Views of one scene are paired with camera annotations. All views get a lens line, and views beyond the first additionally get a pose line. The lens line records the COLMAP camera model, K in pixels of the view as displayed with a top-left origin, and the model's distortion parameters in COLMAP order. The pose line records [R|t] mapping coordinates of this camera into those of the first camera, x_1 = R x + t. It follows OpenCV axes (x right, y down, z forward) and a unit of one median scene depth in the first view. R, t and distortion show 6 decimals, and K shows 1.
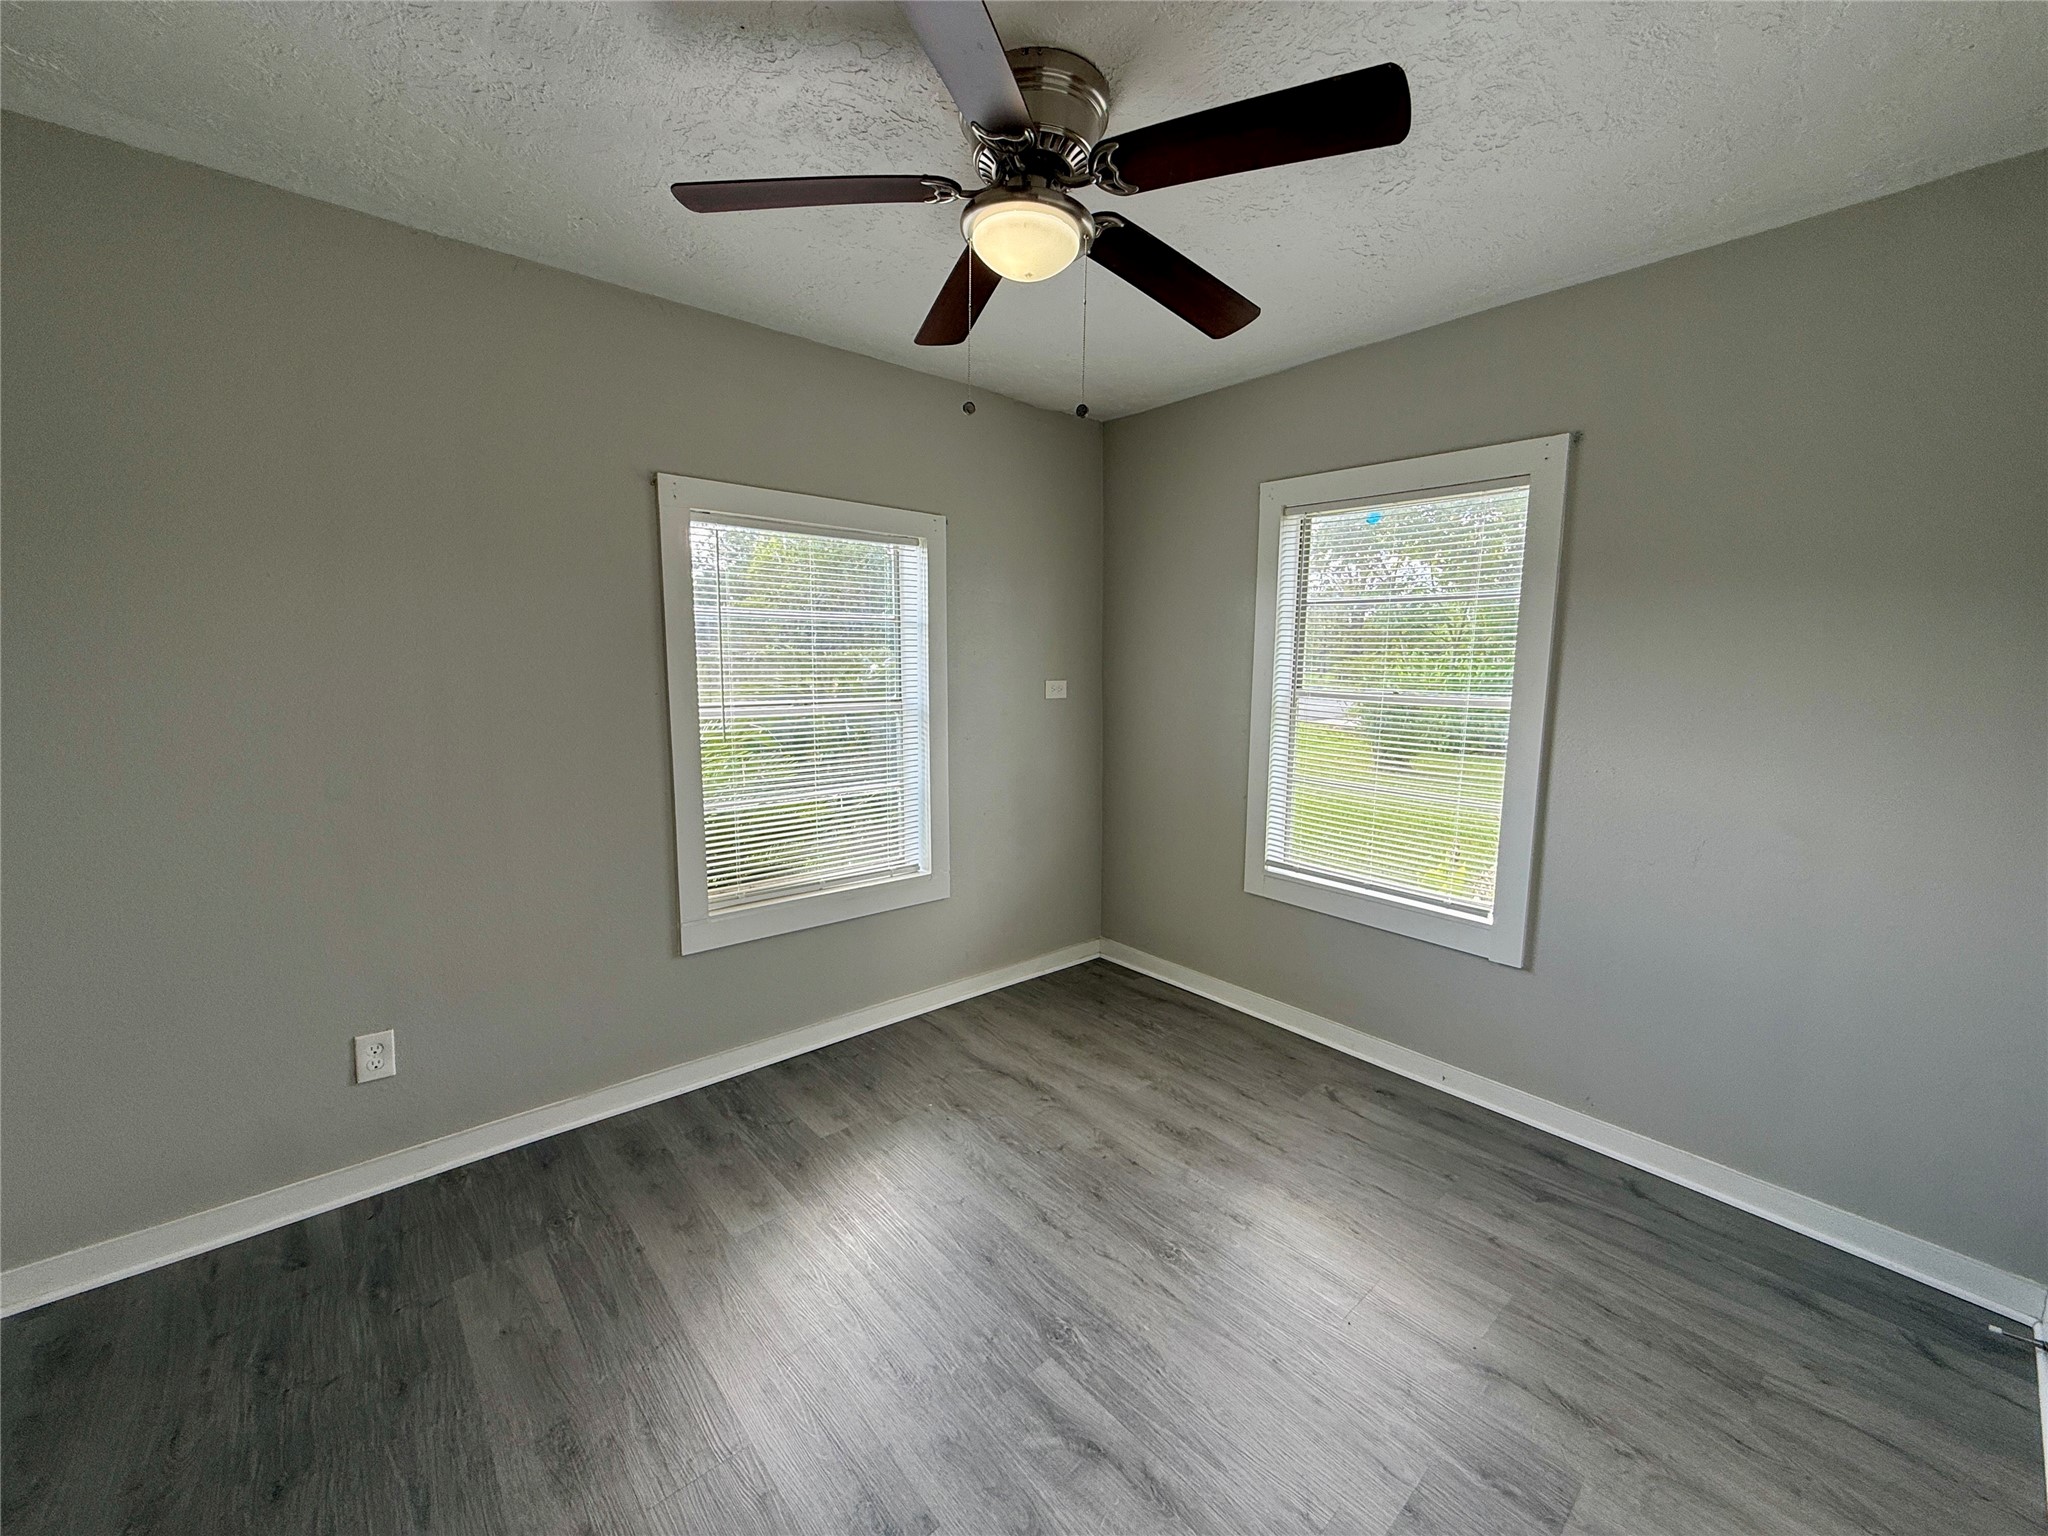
lens RADIAL K [[826.2, 0, 1019.0], [0, 826.2, 764.5], [0, 0, 1]] dist [0.001386, -0.000195]
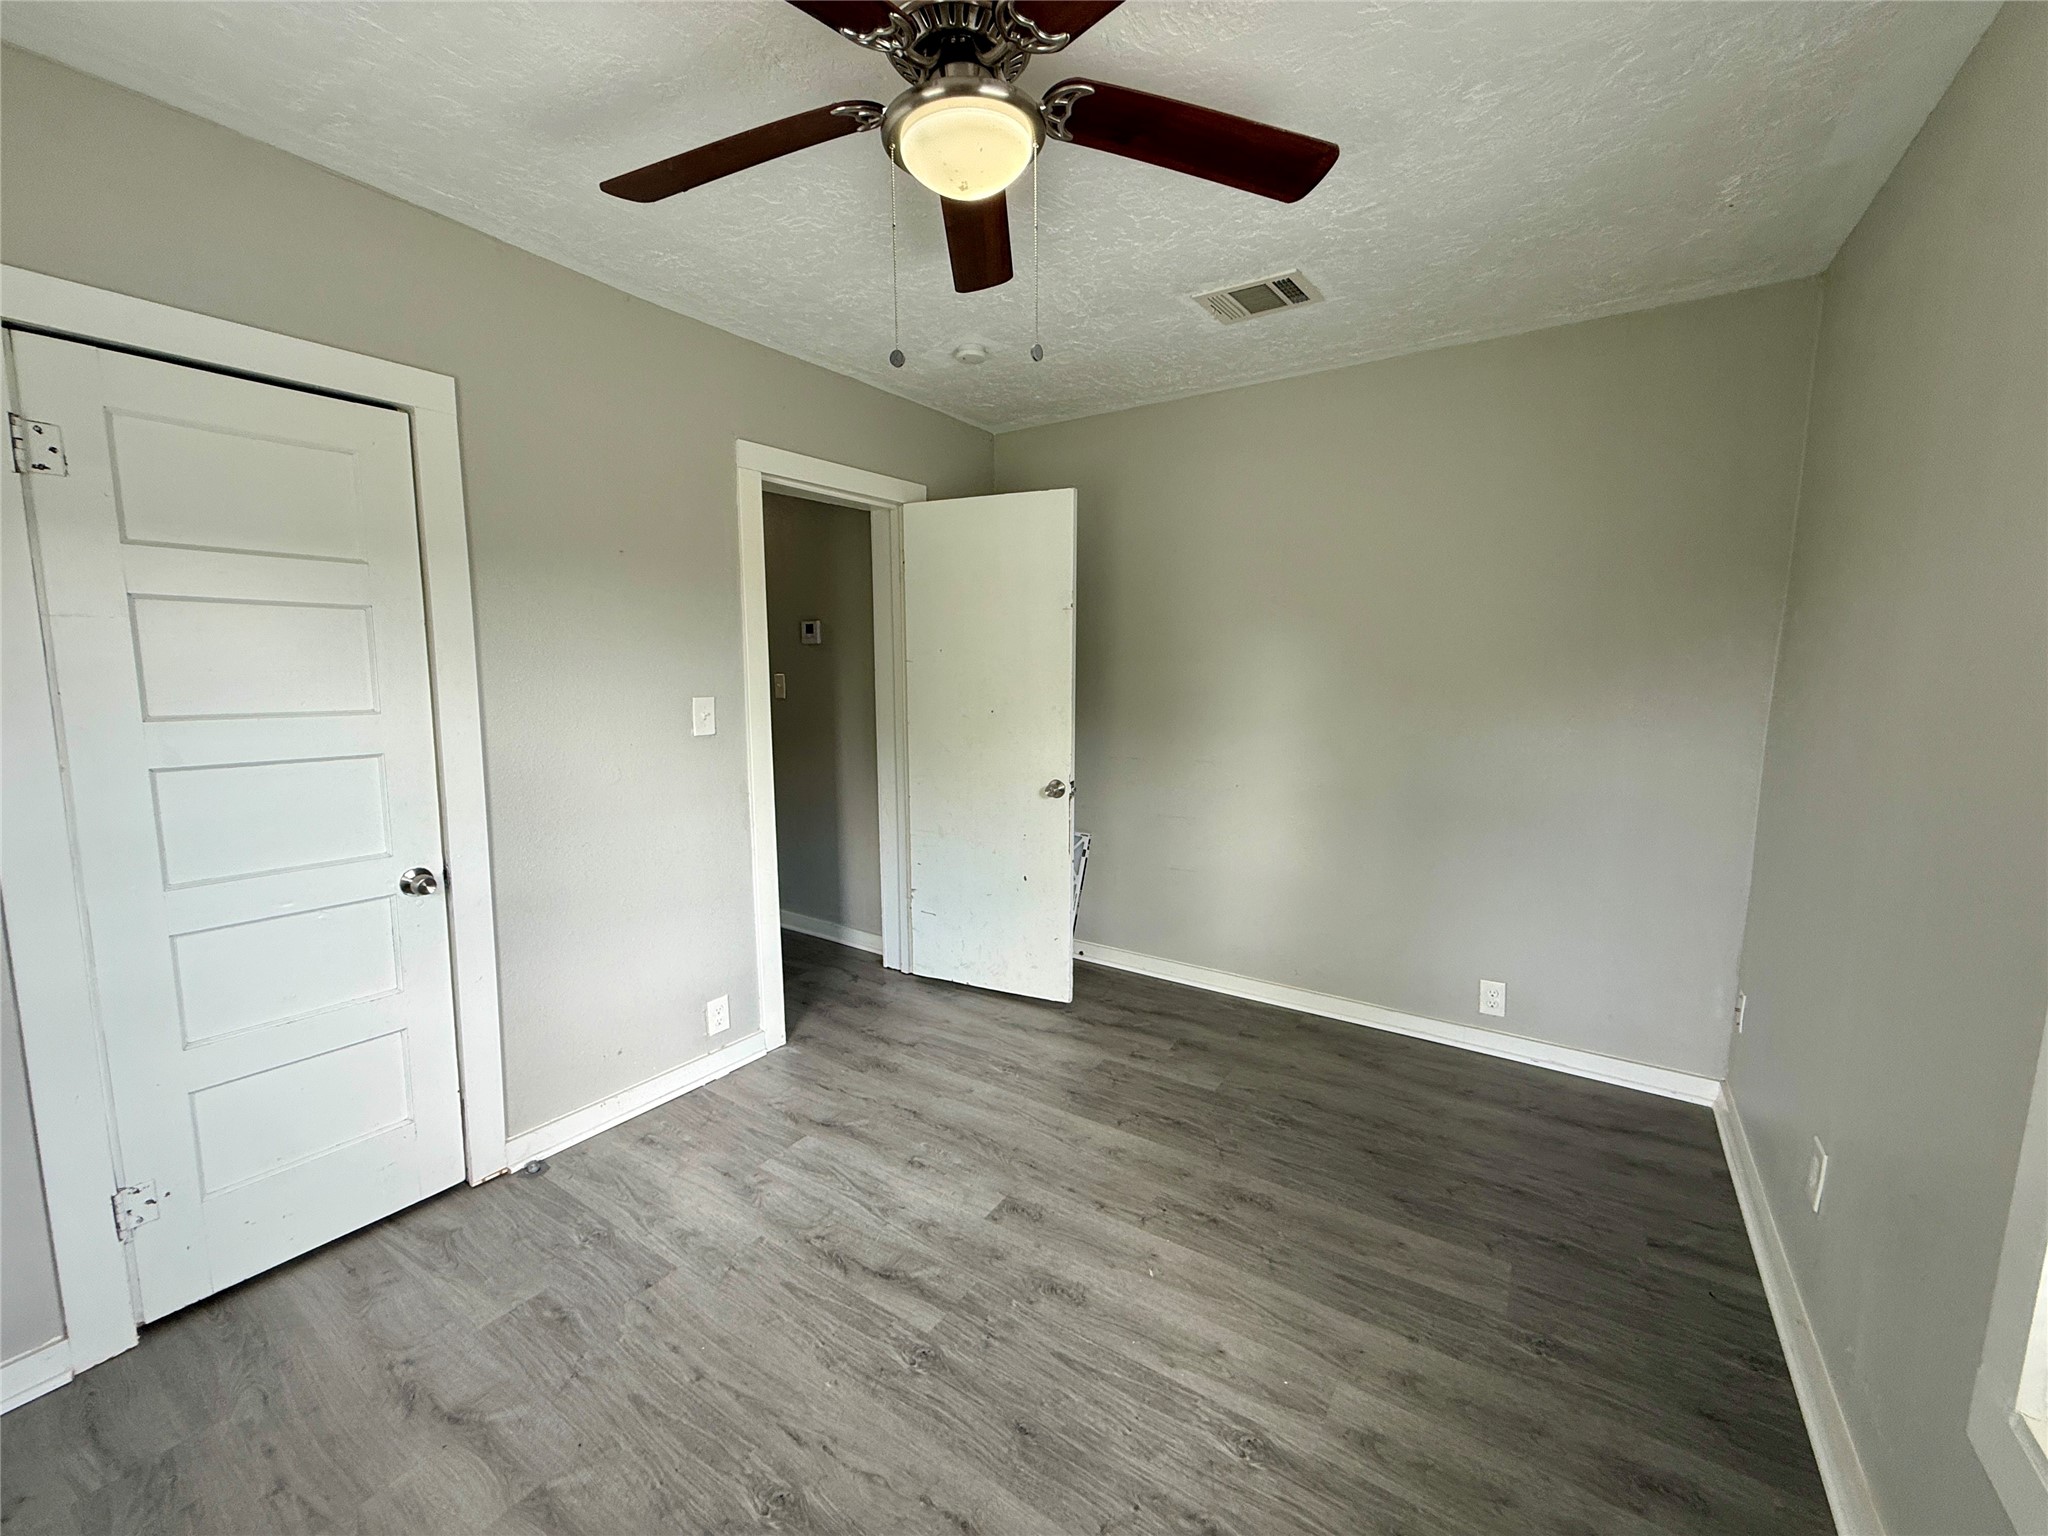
lens RADIAL K [[826.2, 0, 1019.0], [0, 826.2, 764.5], [0, 0, 1]] dist [0.001386, -0.000195]
pose [[-0.966763, 0.027249, -0.254218, 0.166508], [-0.039831, 0.966113, 0.255029, -0.230648], [0.252552, 0.256678, -0.932917, 1.762919]]
